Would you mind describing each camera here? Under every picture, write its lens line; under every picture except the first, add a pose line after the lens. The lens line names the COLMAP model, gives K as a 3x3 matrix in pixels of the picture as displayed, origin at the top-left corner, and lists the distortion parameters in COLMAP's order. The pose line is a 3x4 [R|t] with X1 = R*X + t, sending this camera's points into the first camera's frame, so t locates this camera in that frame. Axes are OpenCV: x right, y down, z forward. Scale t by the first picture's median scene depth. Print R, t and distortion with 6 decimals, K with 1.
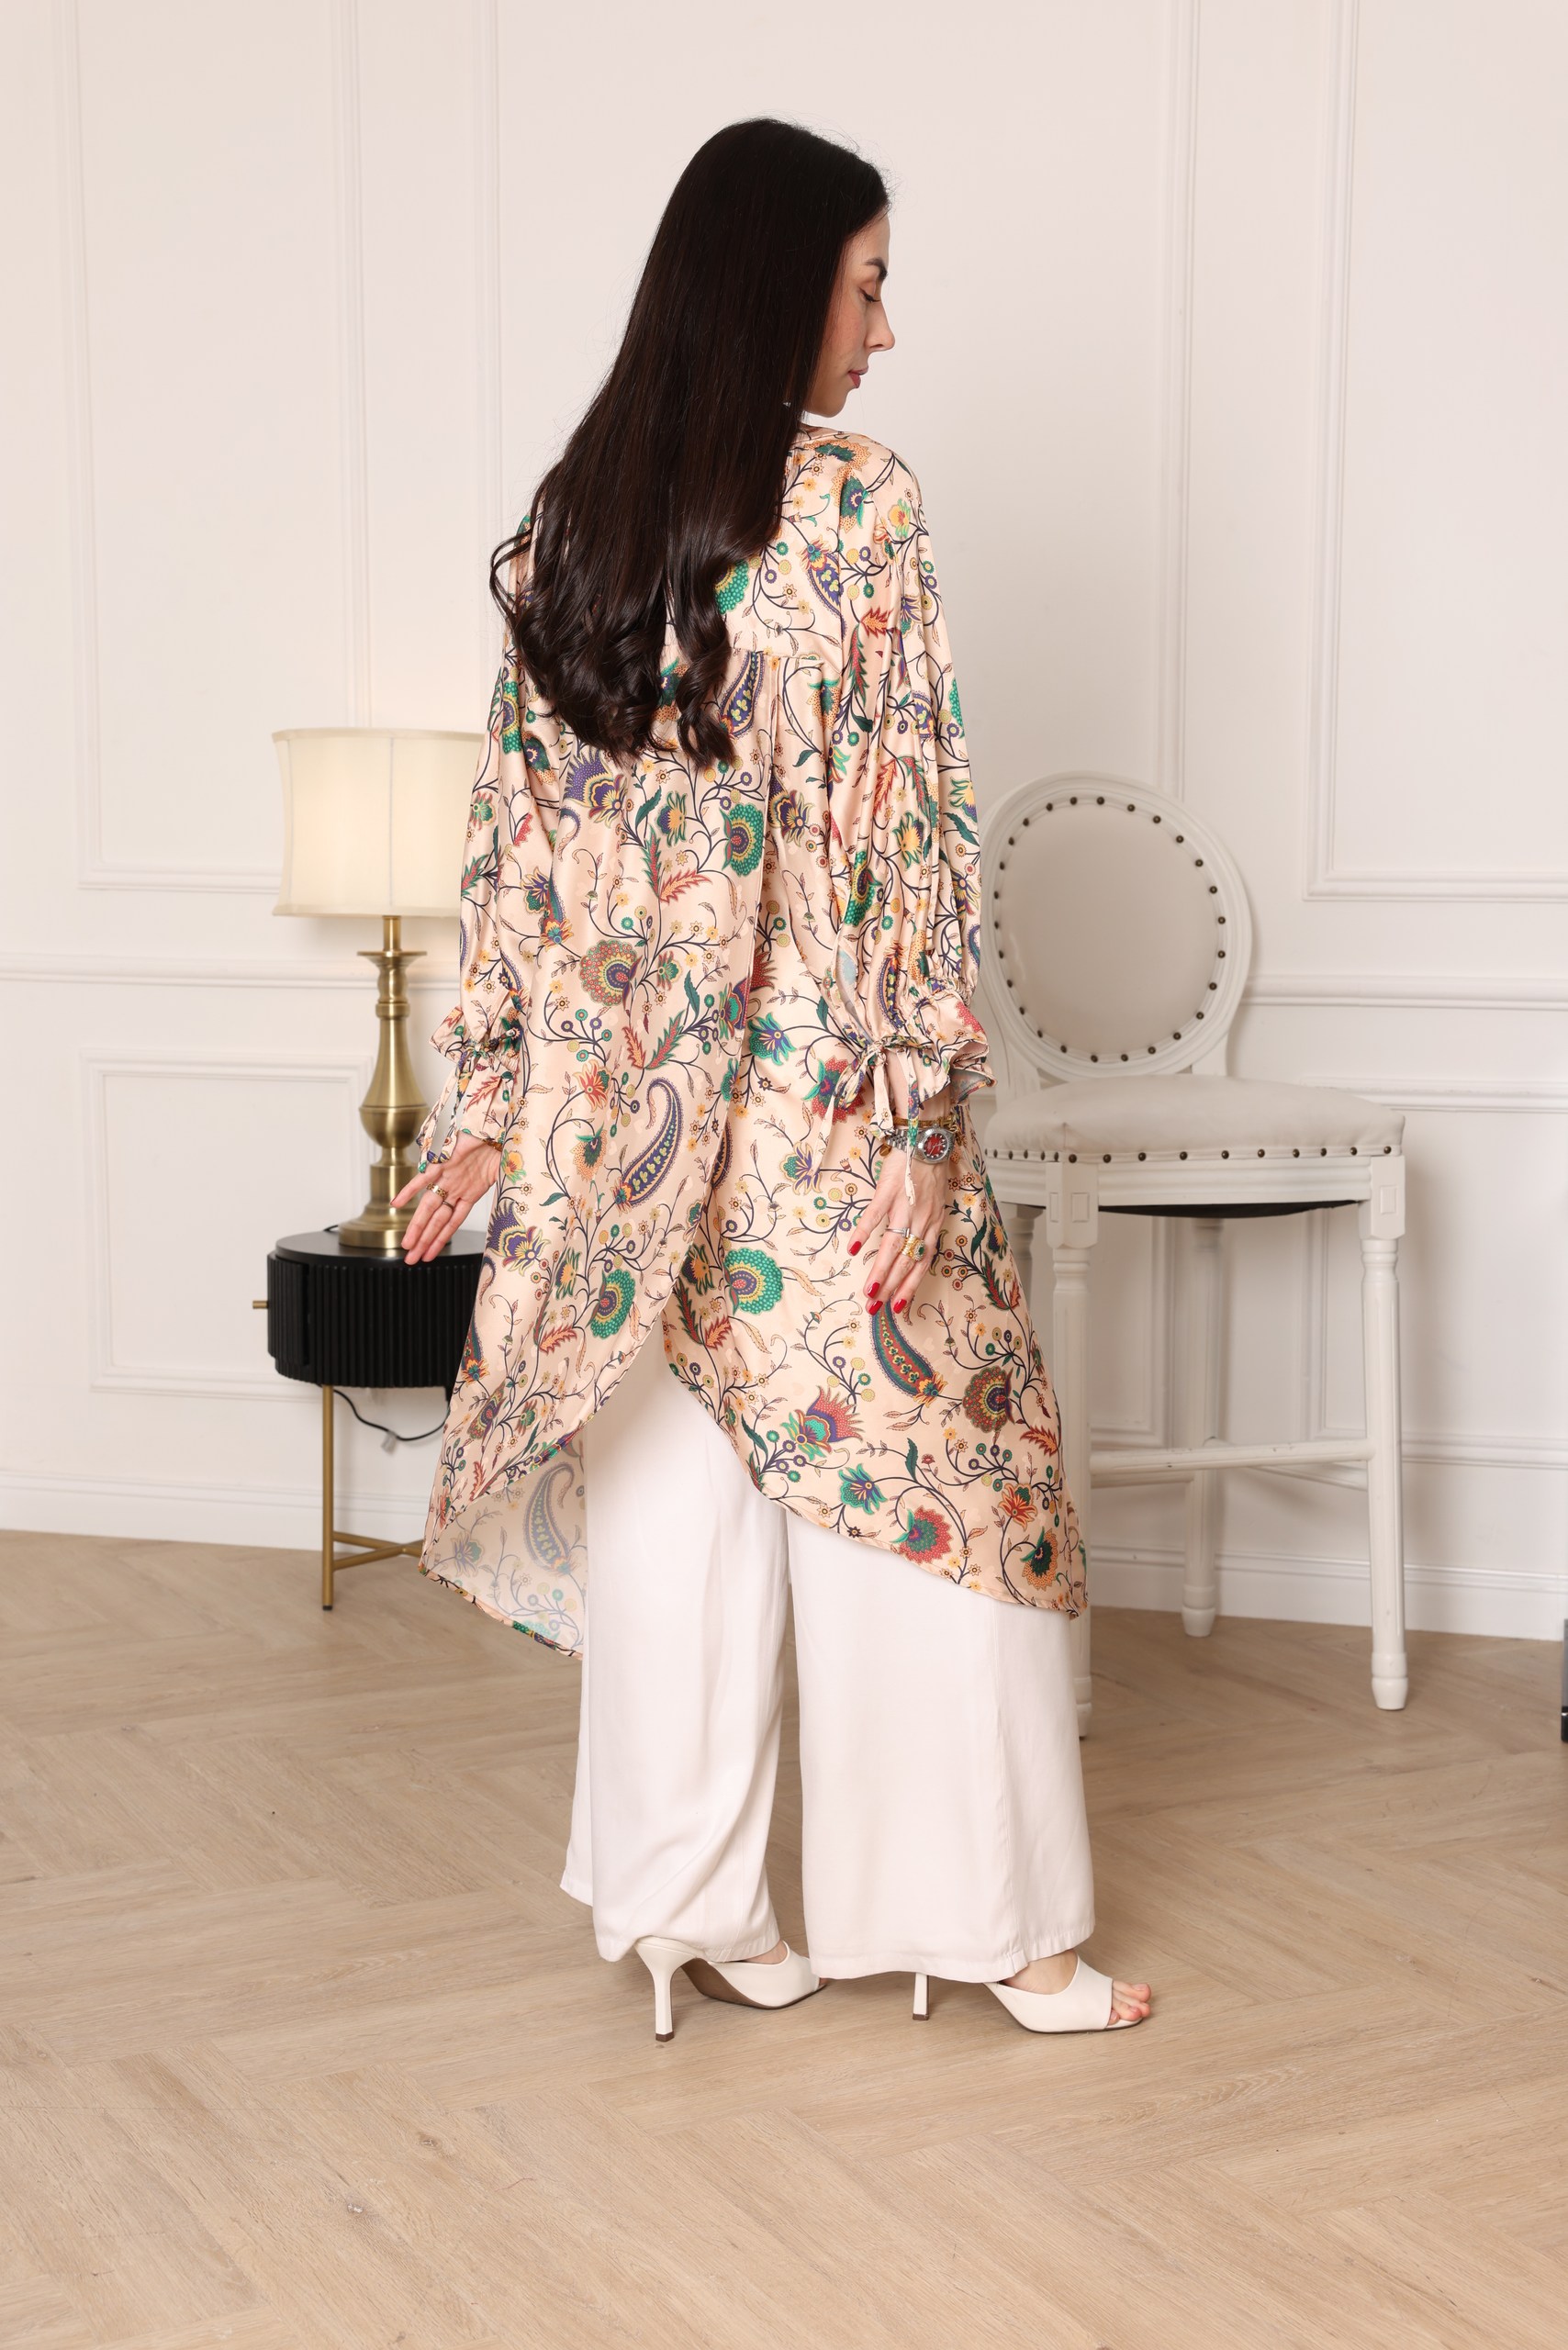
lens RADIAL K [[3287.6, 0, 763.1], [0, 3287.6, 1165.0], [0, 0, 1]] dist [0.107258, 0.000000]
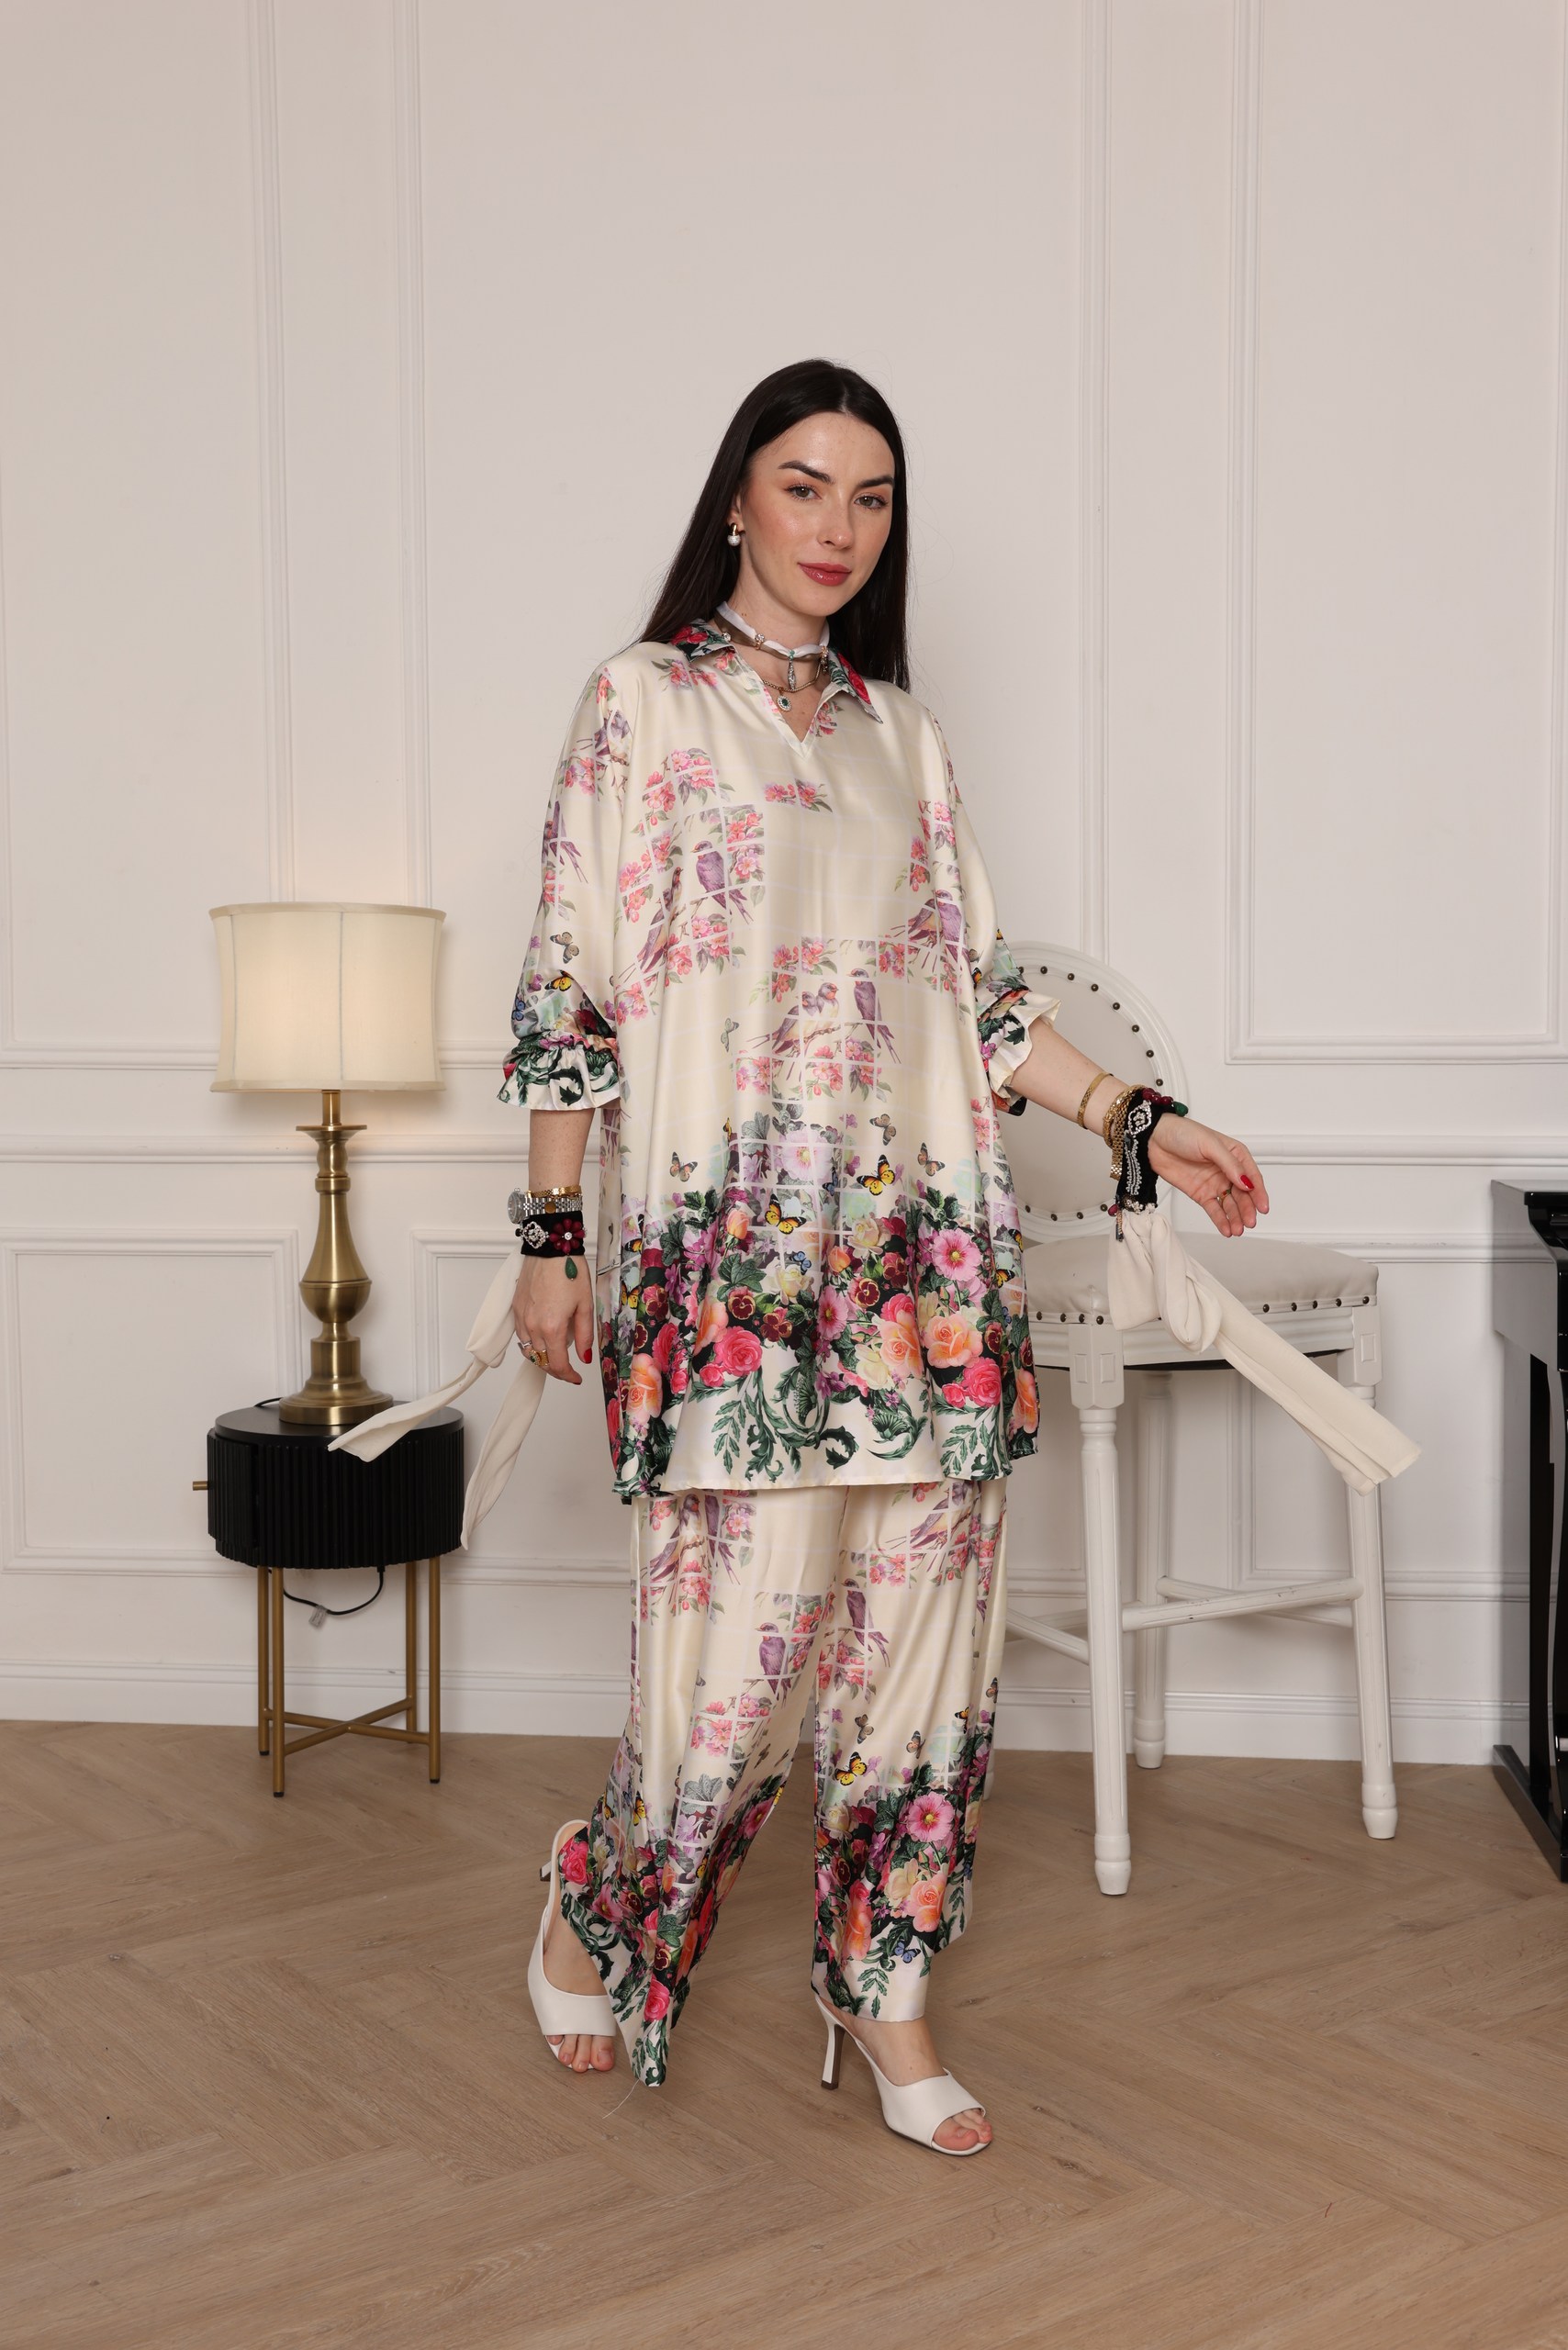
lens RADIAL K [[2559.2, 0, 707.6], [0, 2559.2, 1168.2], [0, 0, 1]] dist [0.044252, 0.000000]
pose [[0.988395, -0.017730, 0.150870, -0.141010], [0.024779, 0.998681, -0.044971, -0.017110], [-0.149874, 0.048188, 0.987530, 0.260159]]
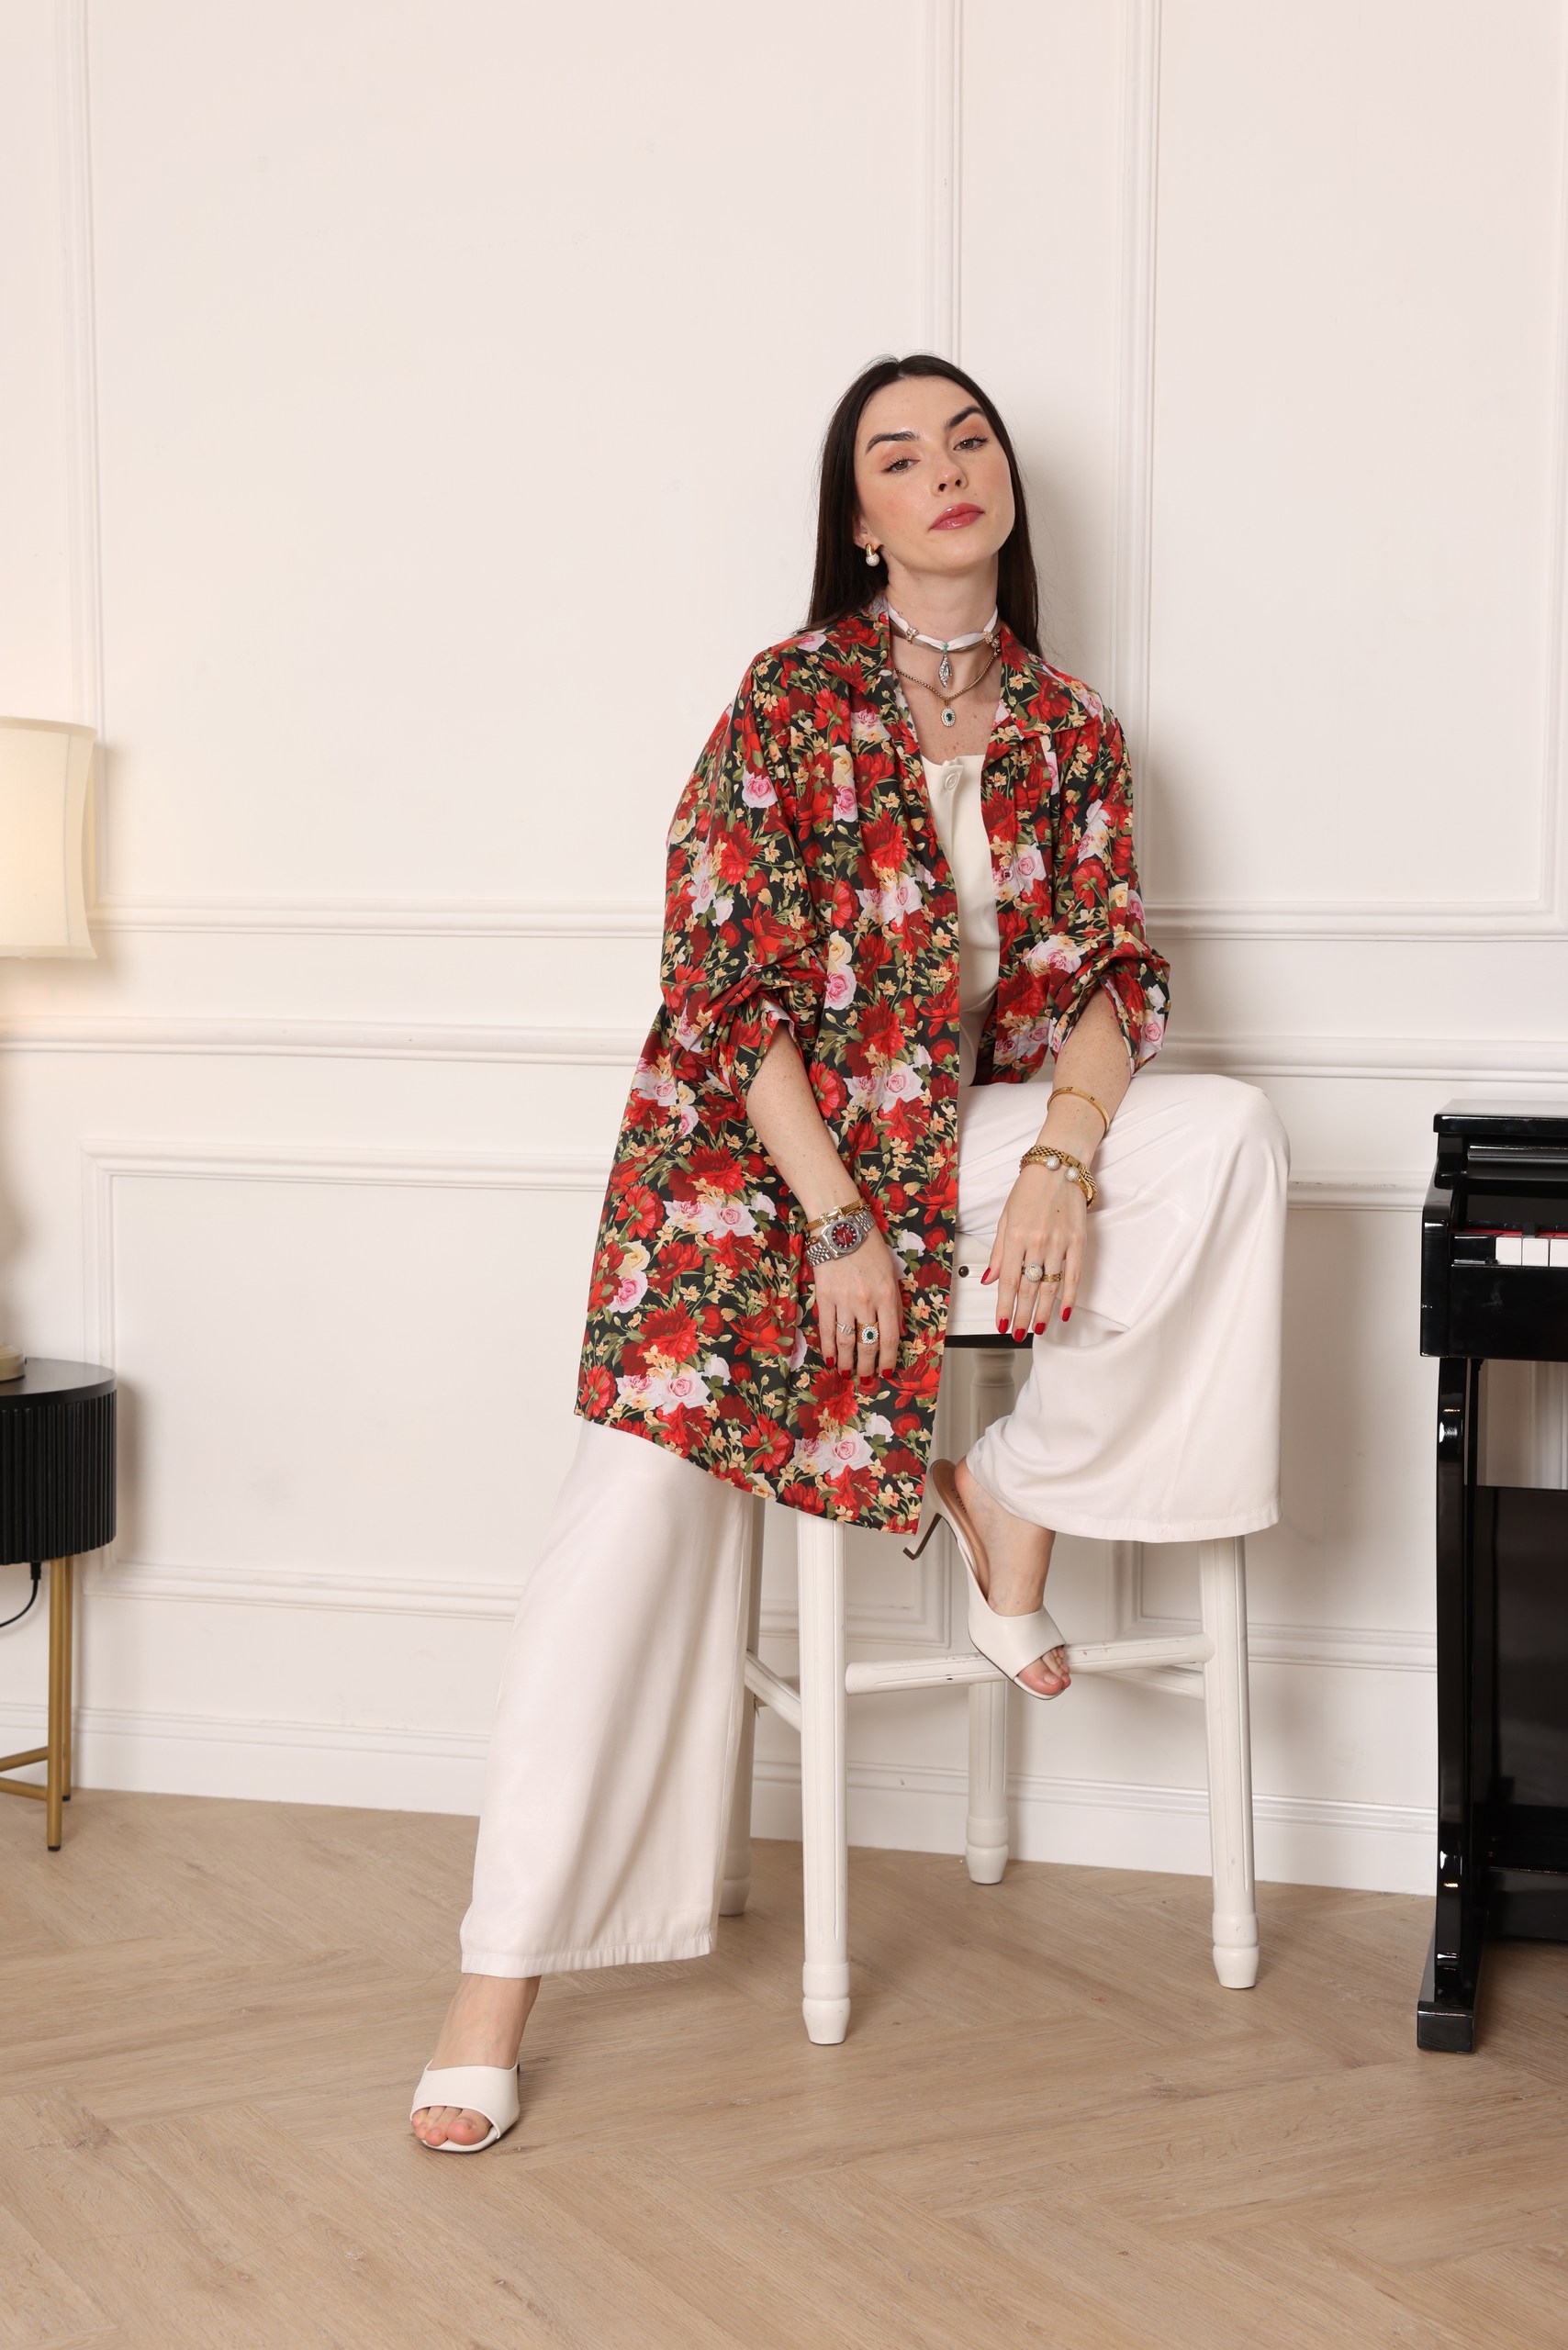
lens RADIAL K [[3547.7, 0, 800.9], [0, 3547.7, 1166.7], [0, 0, 1]] dist [0.140329, 0.000000]
pose [[0.999990, 0.000574, 0.004352, 0.102327], [-0.000478, 0.999760, -0.021920, -0.009147], [-0.004363, 0.021918, 0.999750, 0.190865]]
